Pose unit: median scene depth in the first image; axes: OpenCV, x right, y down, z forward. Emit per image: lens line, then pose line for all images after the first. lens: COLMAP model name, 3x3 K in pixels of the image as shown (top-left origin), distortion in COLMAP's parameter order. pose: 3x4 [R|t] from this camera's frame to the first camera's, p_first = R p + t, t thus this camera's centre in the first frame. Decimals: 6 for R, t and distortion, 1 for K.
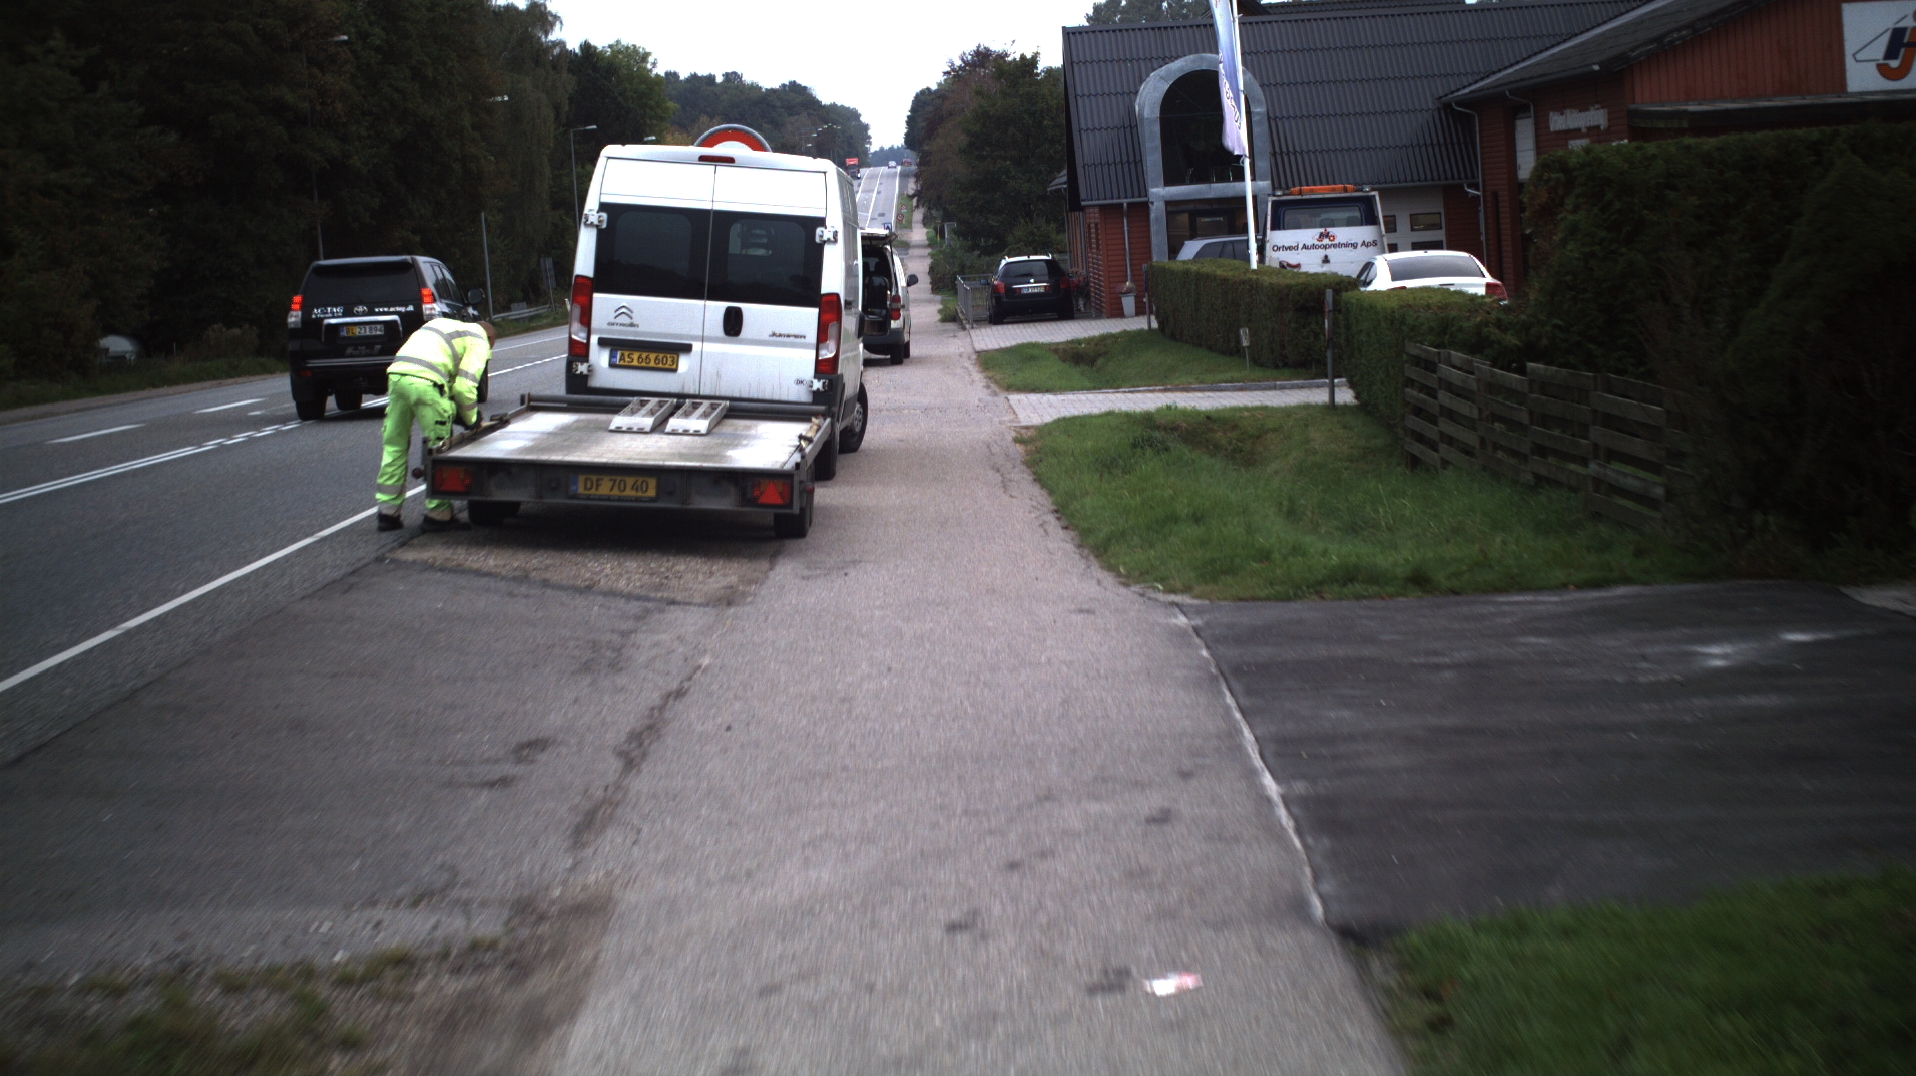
lens RADIAL K [[3695.7, 0, 958.0], [0, 3695.7, 538.0], [0, 0, 1]] dist [-0.280709, 0.128920]
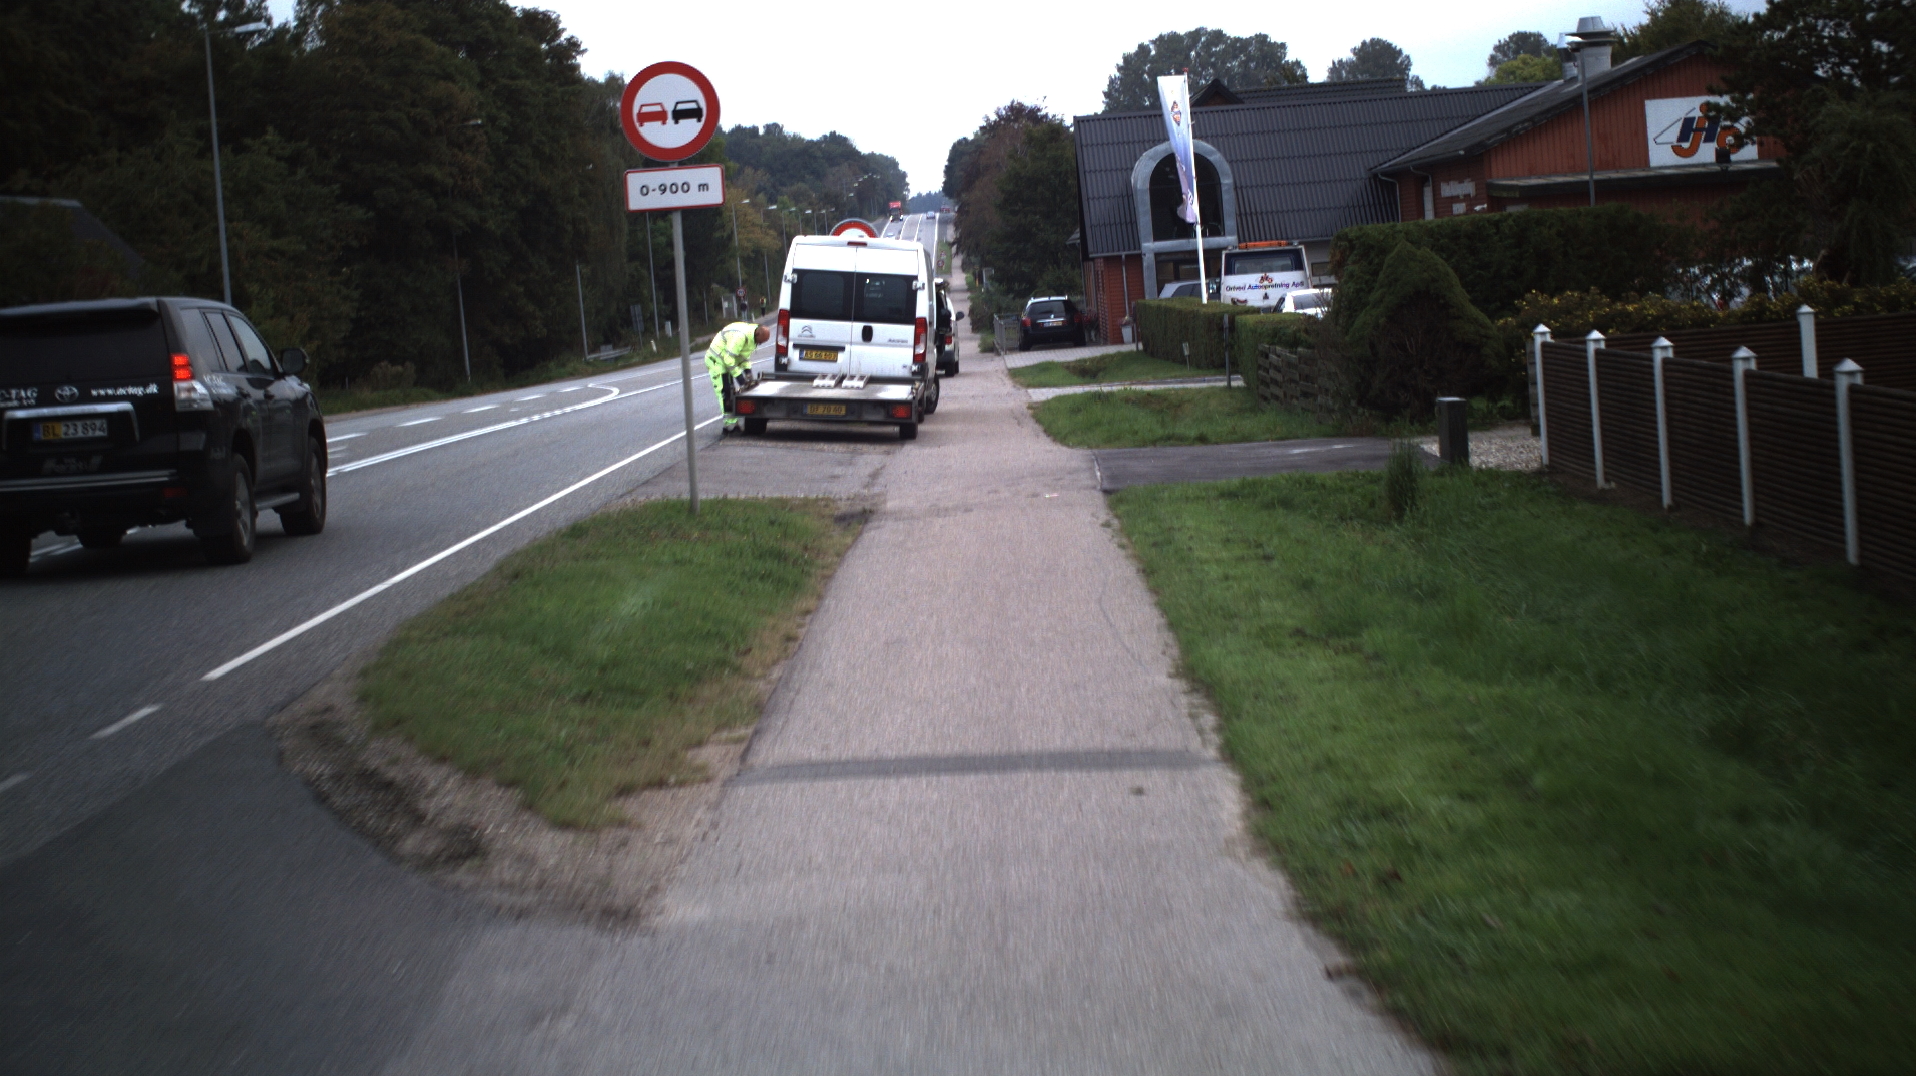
lens RADIAL K [[3695.7, 0, 958.0], [0, 3695.7, 538.0], [0, 0, 1]] dist [-0.280709, 0.128920]
pose [[0.999853, -0.012949, -0.011243, 0.001036], [0.012813, 0.999845, -0.012036, 0.026785], [0.011397, 0.011890, 0.999864, -0.338945]]
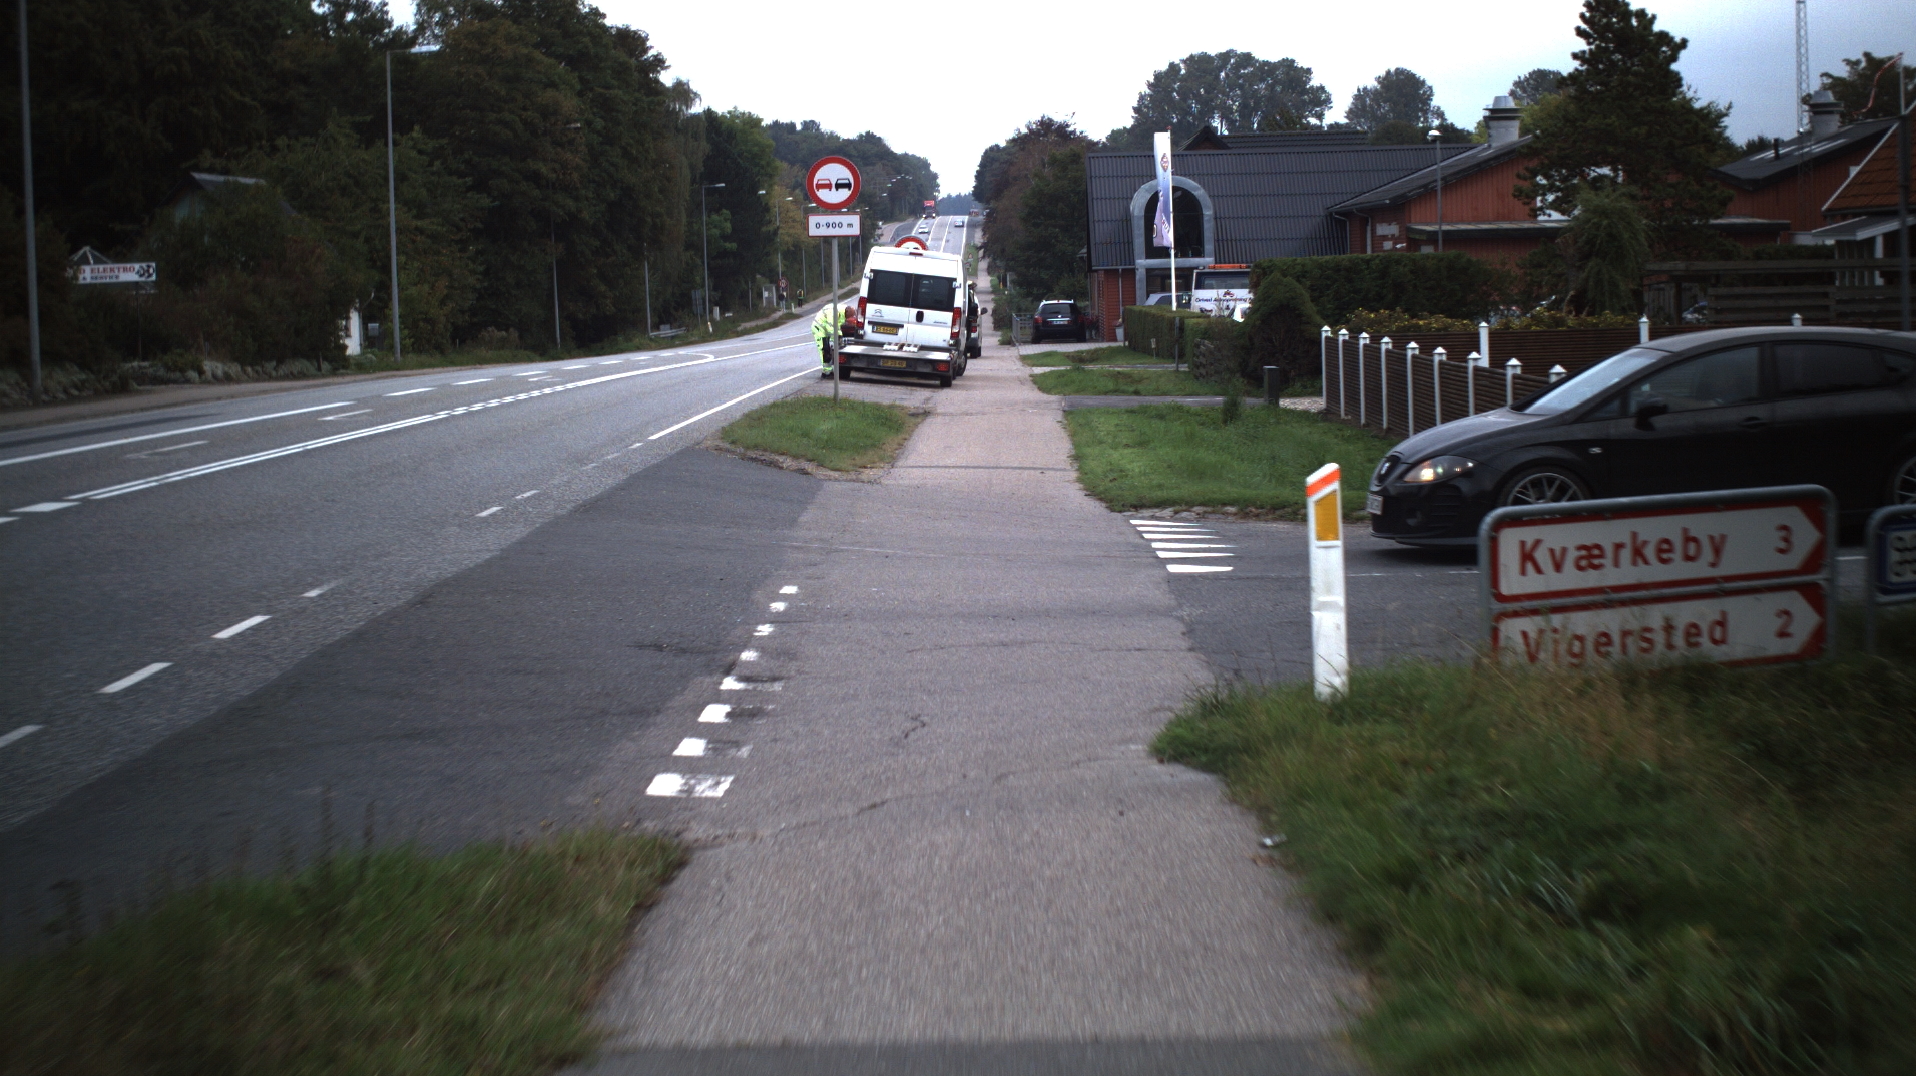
lens RADIAL K [[3695.7, 0, 958.0], [0, 3695.7, 538.0], [0, 0, 1]] dist [-0.280709, 0.128920]
pose [[0.999188, 0.037602, -0.014499, 0.004124], [-0.037782, 0.999209, -0.012410, 0.054311], [0.014021, 0.012948, 0.999818, -0.676176]]
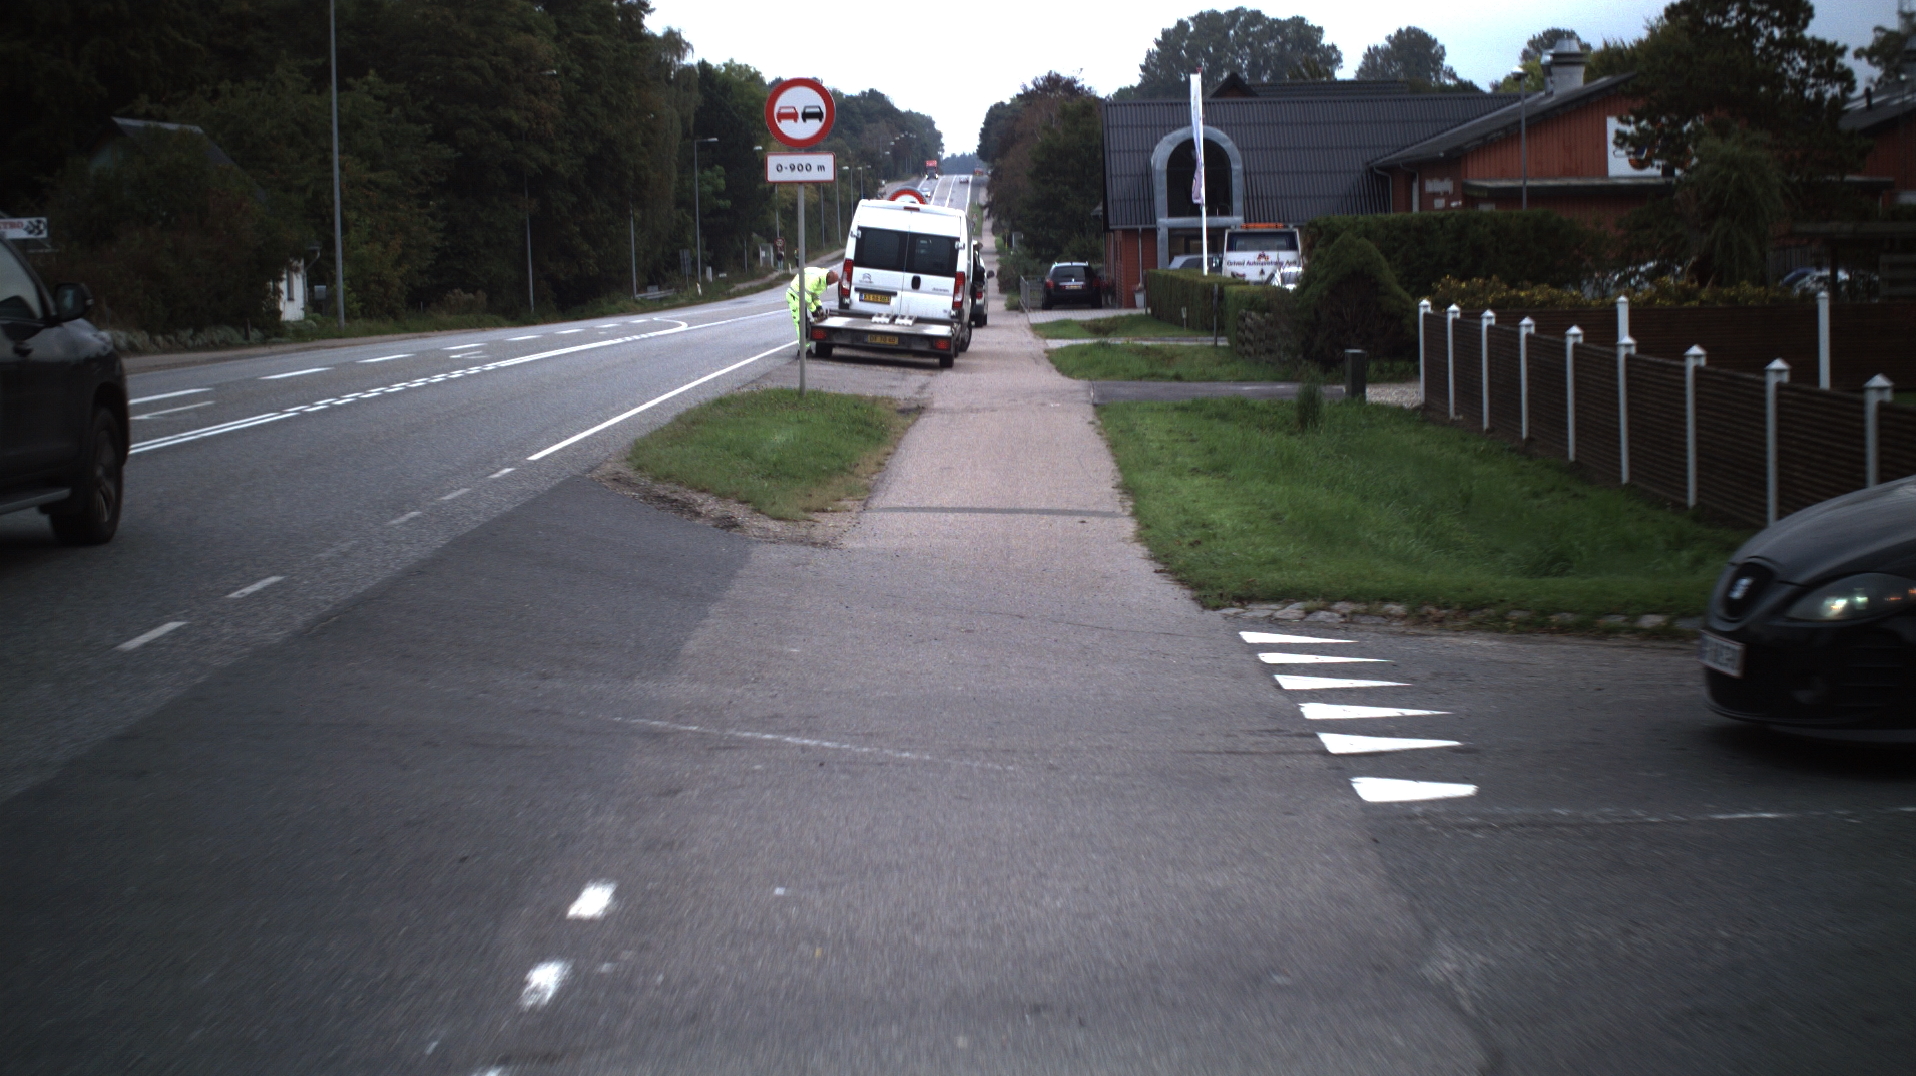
lens RADIAL K [[3695.7, 0, 958.0], [0, 3695.7, 538.0], [0, 0, 1]] dist [-0.280709, 0.128920]
pose [[0.999015, 0.041801, -0.014863, 0.001394], [-0.041829, 0.999123, -0.001599, 0.040506], [0.014784, 0.002219, 0.999888, -0.507105]]
